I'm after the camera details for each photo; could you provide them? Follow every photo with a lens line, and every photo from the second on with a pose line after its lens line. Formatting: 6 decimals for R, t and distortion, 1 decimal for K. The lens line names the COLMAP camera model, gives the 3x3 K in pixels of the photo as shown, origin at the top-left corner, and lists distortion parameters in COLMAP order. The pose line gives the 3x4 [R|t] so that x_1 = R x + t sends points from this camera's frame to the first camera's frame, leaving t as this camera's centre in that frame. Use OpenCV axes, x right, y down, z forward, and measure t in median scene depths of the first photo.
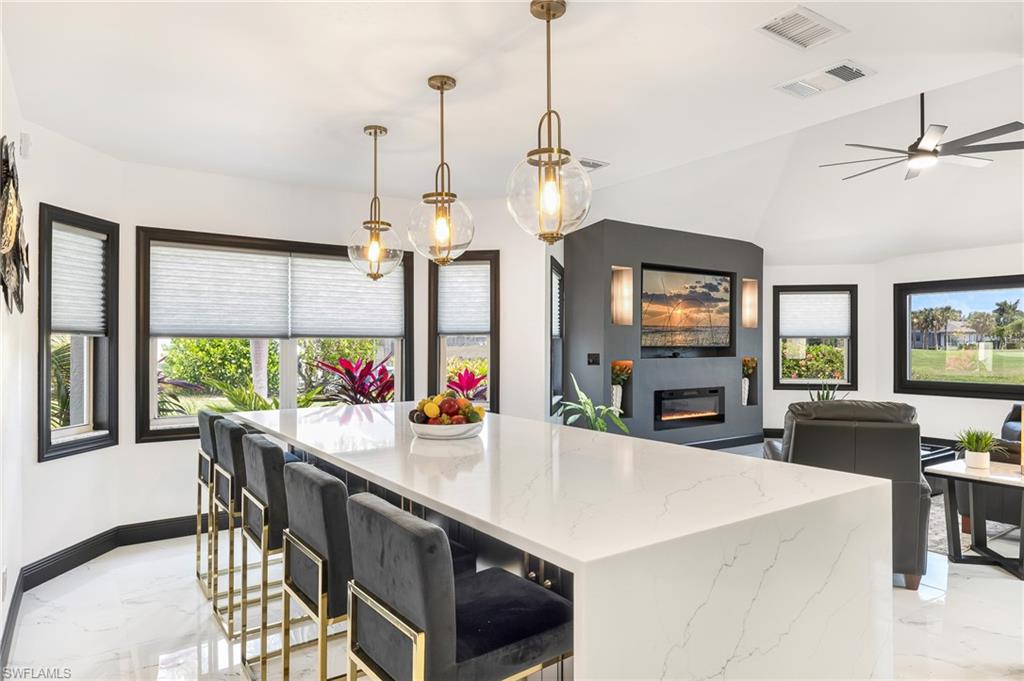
lens RADIAL K [[646.7, 0, 511.7], [0, 646.7, 342.3], [0, 0, 1]] dist [0.000889, -0.000864]
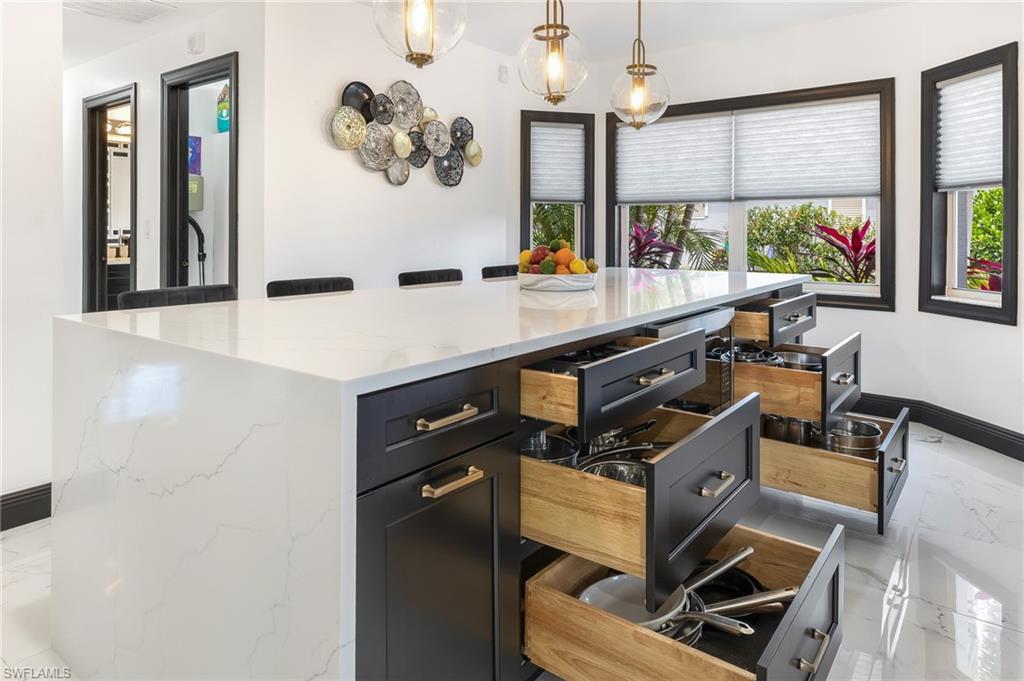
lens RADIAL K [[646.7, 0, 511.4], [0, 646.7, 336.6], [0, 0, 1]] dist [0.000889, -0.000864]
pose [[0.294009, 0.150848, -0.943824, 0.523368], [-0.000618, 0.987497, 0.157636, 0.042372], [0.955802, -0.045763, 0.290427, 0.394553]]
